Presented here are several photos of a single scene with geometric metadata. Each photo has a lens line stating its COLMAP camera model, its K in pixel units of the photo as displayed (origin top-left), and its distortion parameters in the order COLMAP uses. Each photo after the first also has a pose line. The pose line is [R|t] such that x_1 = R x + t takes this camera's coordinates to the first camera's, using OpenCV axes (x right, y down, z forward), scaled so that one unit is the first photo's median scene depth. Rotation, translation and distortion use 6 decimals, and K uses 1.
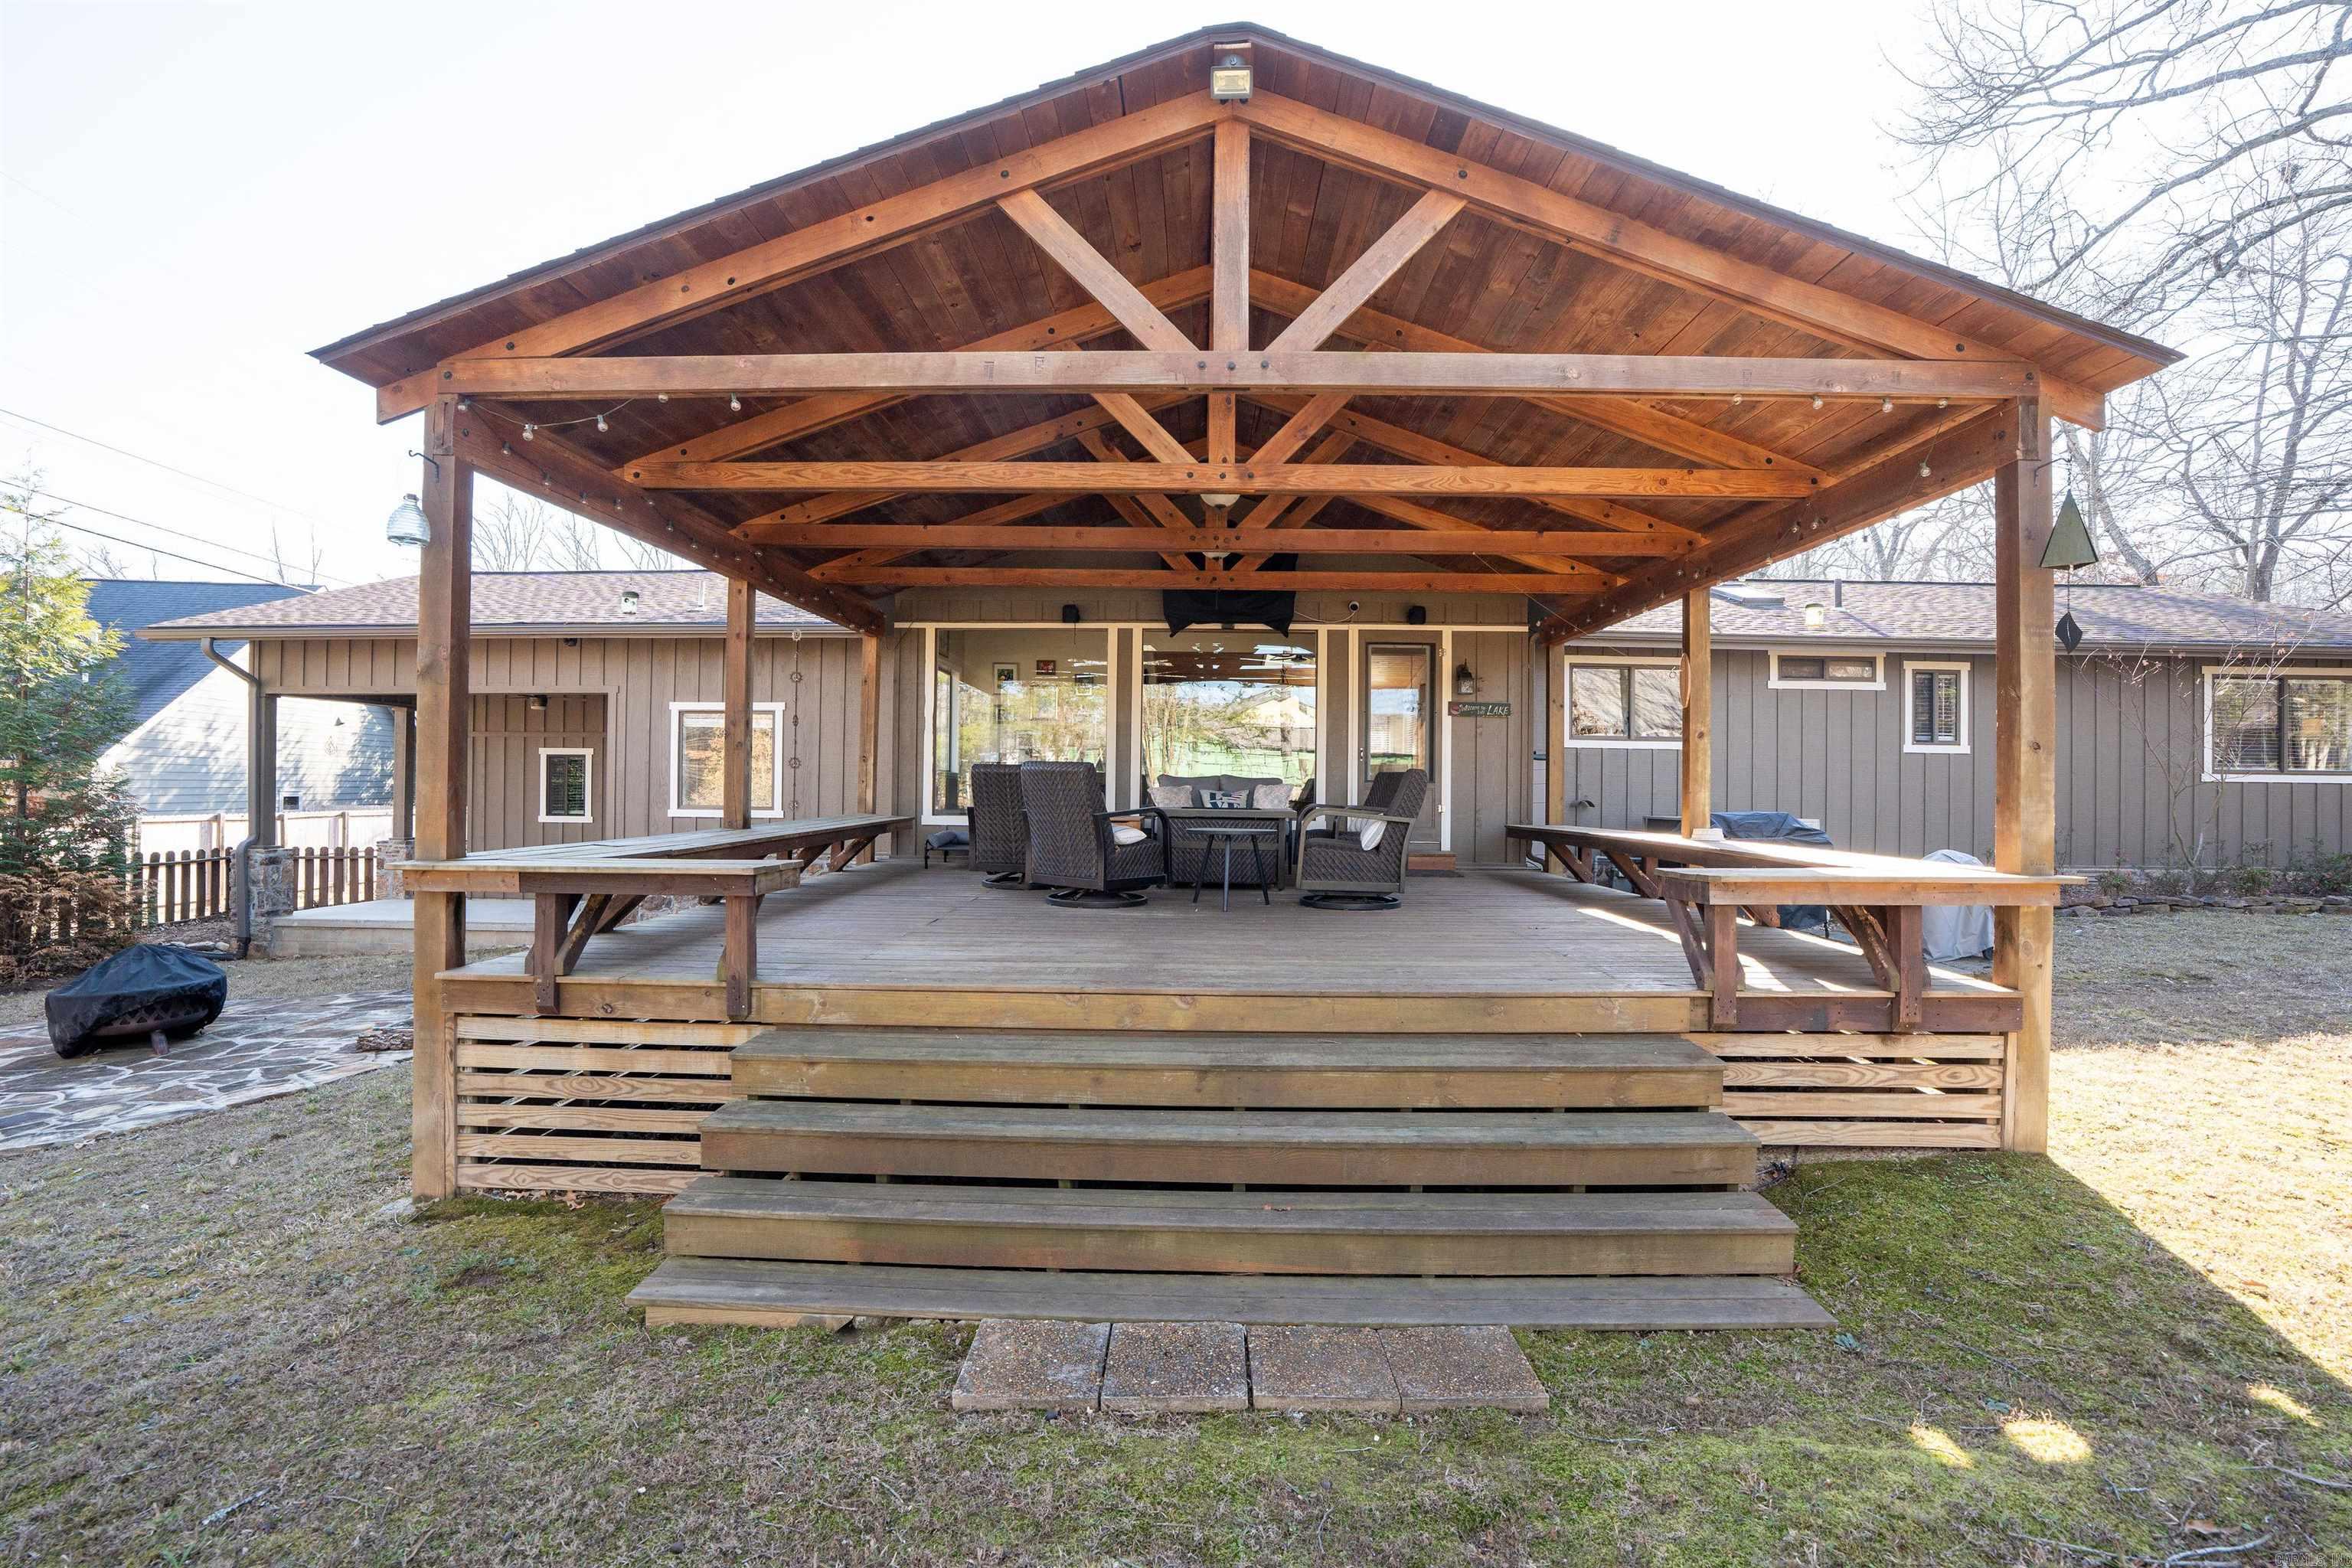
lens RADIAL K [[1078.4, 0, 1176.0], [0, 1078.4, 784.0], [0, 0, 1]] dist [-0.048958, 0.000603]
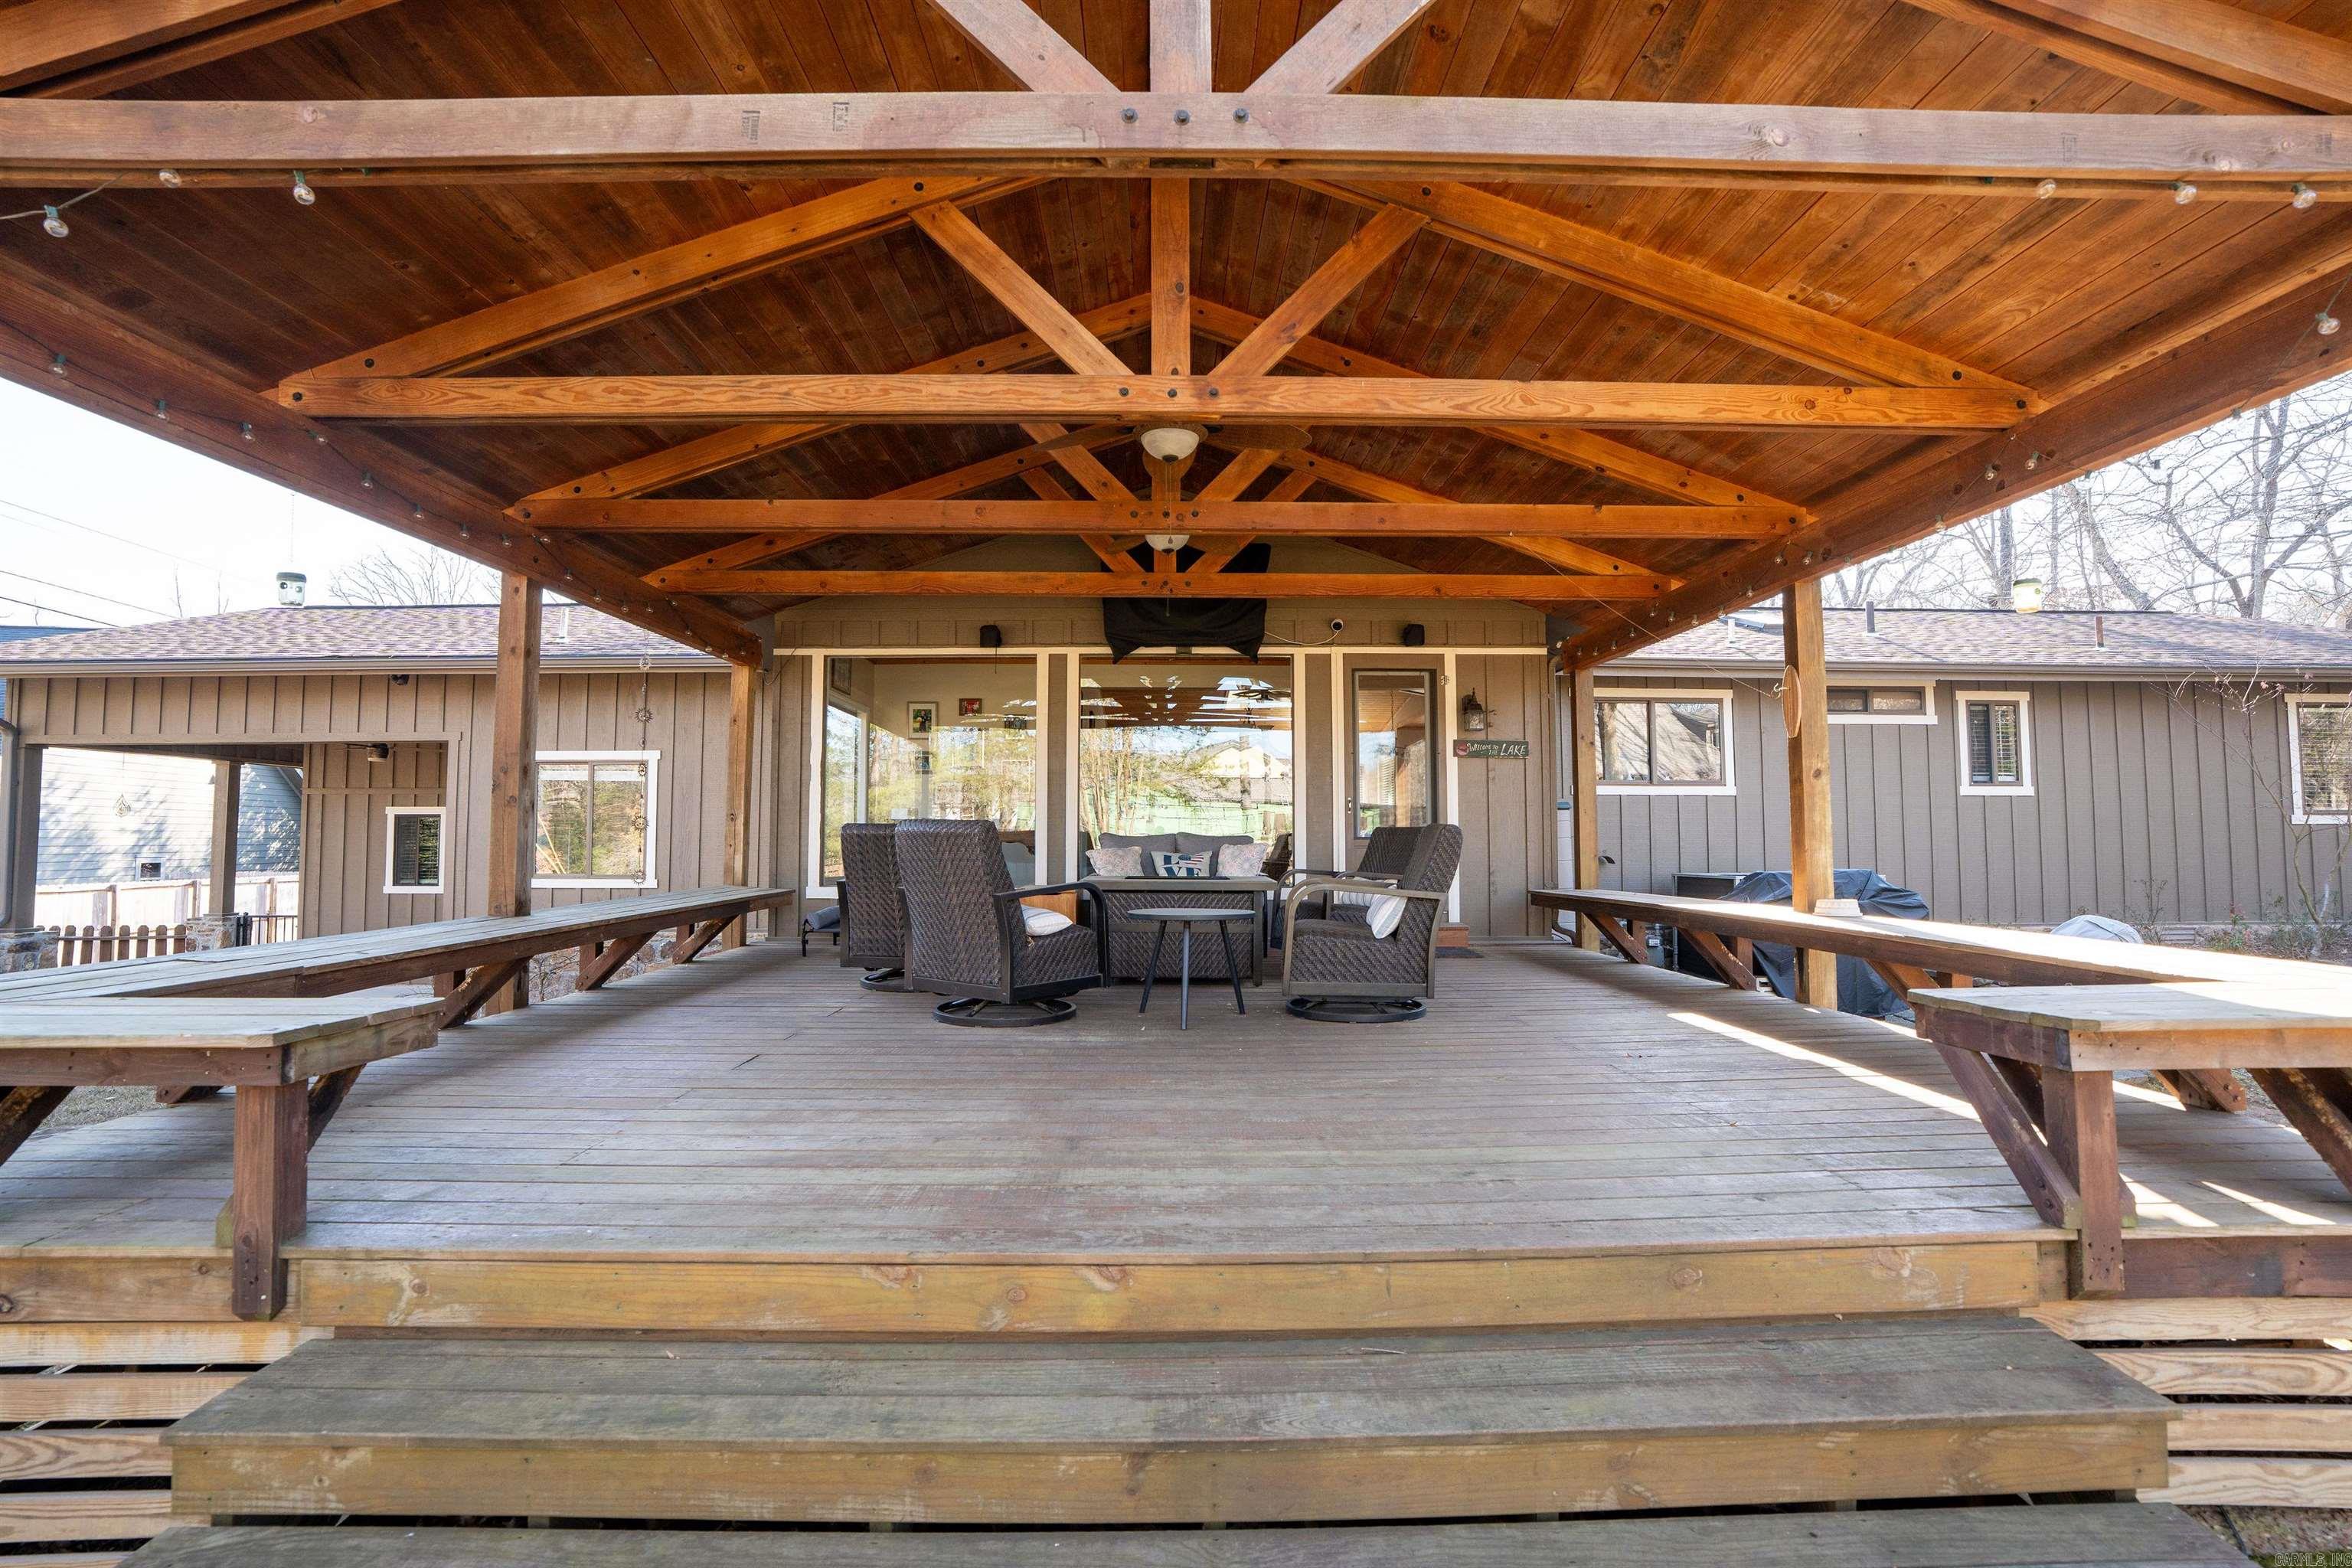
lens RADIAL K [[1078.4, 0, 1176.0], [0, 1078.4, 784.0], [0, 0, 1]] dist [-0.048958, 0.000603]
pose [[0.999206, -0.009711, 0.038648, 0.010842], [0.011608, 0.998724, -0.049154, -0.005593], [-0.038121, 0.049563, 0.998043, 0.211522]]
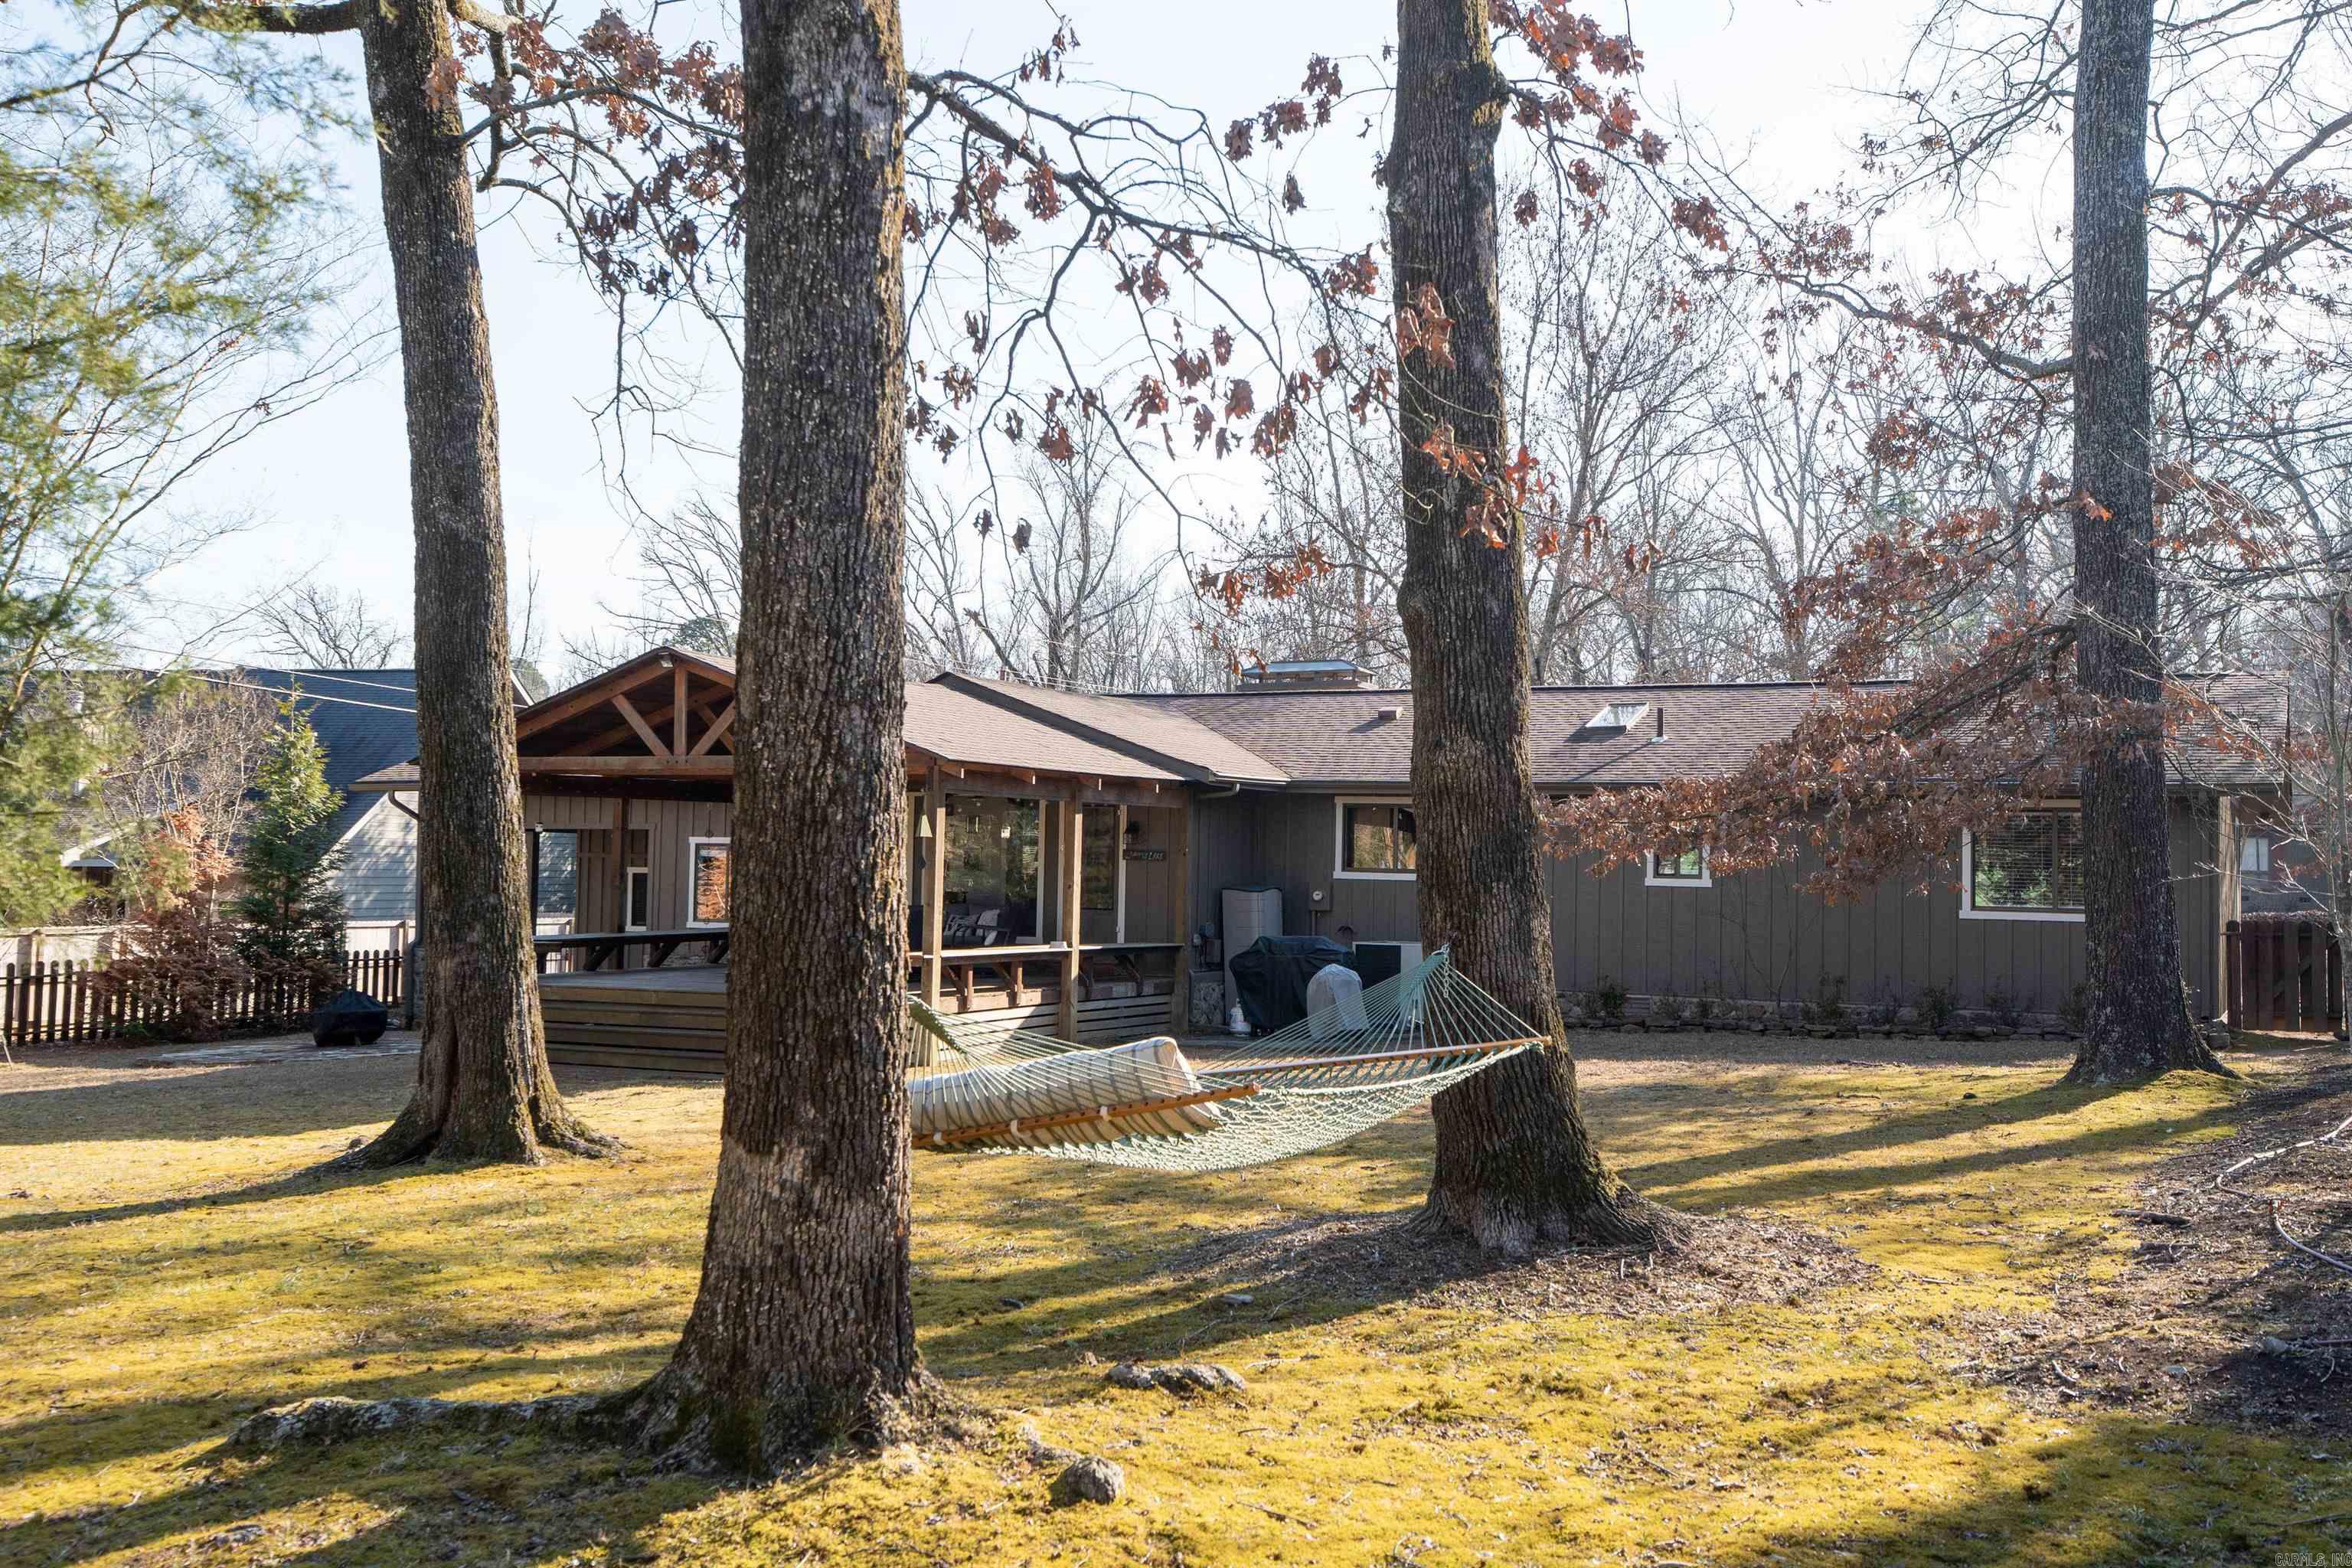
lens RADIAL K [[2378.3, 0, 1176.0], [0, 2378.3, 784.0], [0, 0, 1]] dist [-0.002952, -0.001597]
pose [[0.903347, -0.009576, -0.428804, 1.786423], [-0.010895, 0.998916, -0.045260, -0.026154], [0.428772, 0.045557, 0.902263, -1.852172]]
